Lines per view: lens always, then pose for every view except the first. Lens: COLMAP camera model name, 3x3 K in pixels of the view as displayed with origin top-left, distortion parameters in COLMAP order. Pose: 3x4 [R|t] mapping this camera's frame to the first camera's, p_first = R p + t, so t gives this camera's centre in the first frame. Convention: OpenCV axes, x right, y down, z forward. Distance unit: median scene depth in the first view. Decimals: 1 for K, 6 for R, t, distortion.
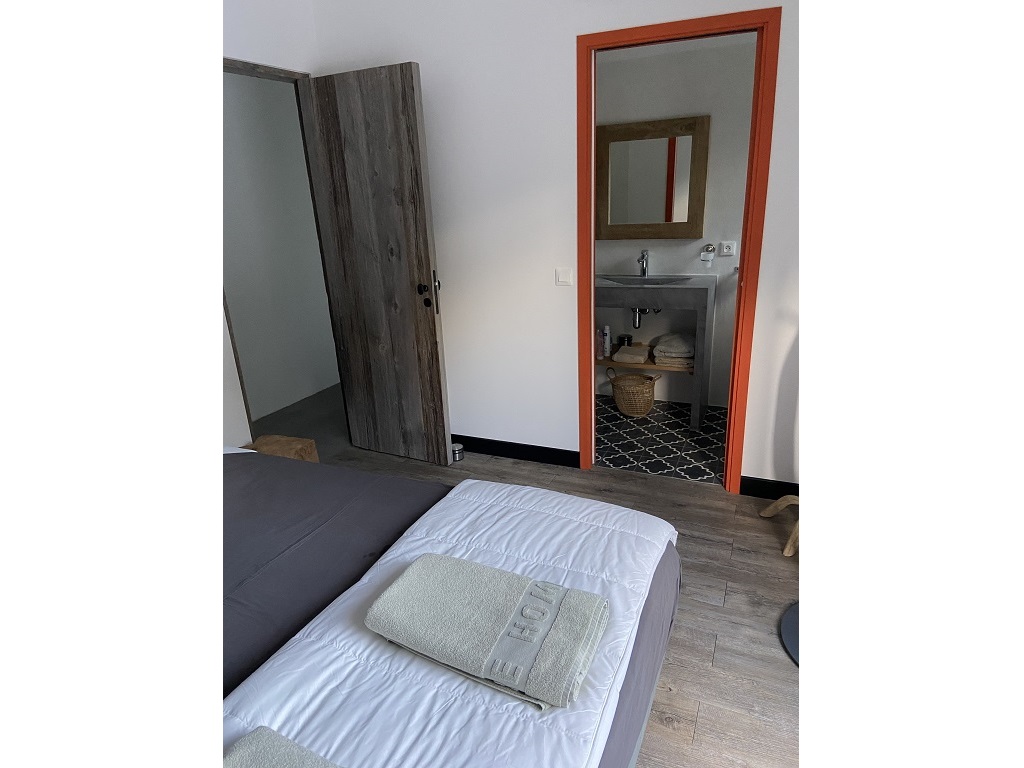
lens RADIAL K [[576.3, 0, 512.8], [0, 576.3, 387.1], [0, 0, 1]] dist [0.026316, 0.000404]
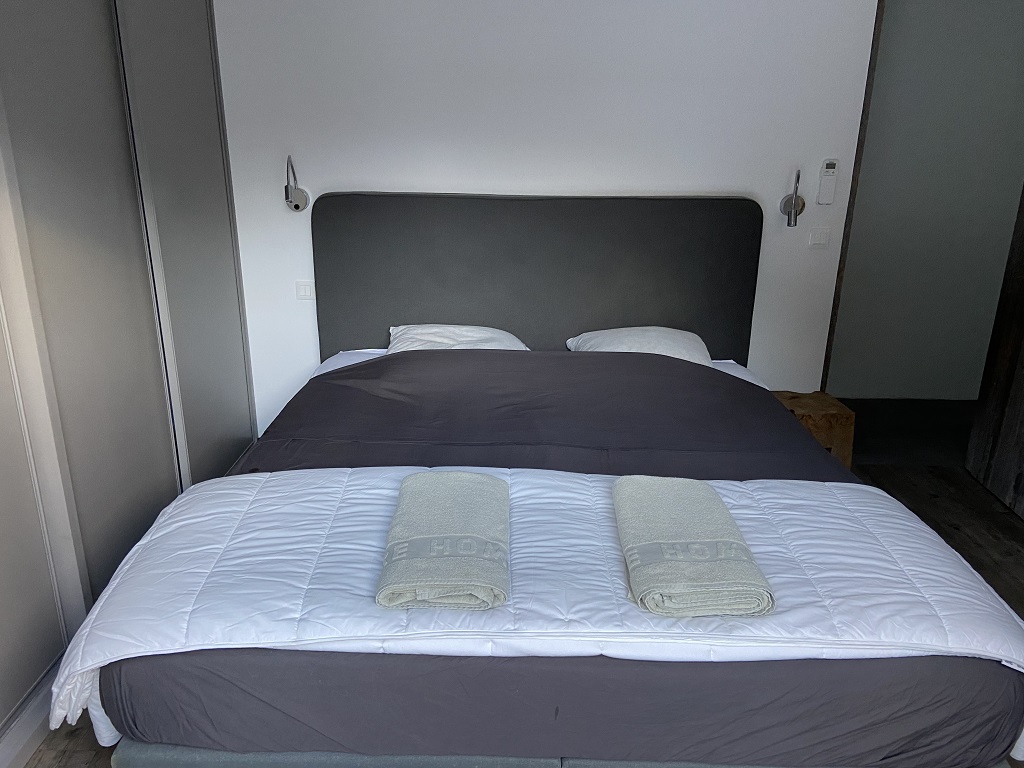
lens RADIAL K [[750.8, 0, 510.9], [0, 750.8, 382.4], [0, 0, 1]] dist [0.000002, -0.028937]
pose [[0.412285, 0.342088, -0.844391, 0.736952], [-0.323951, 0.921303, 0.215074, -0.051414], [0.851514, 0.184869, 0.490659, 0.005894]]
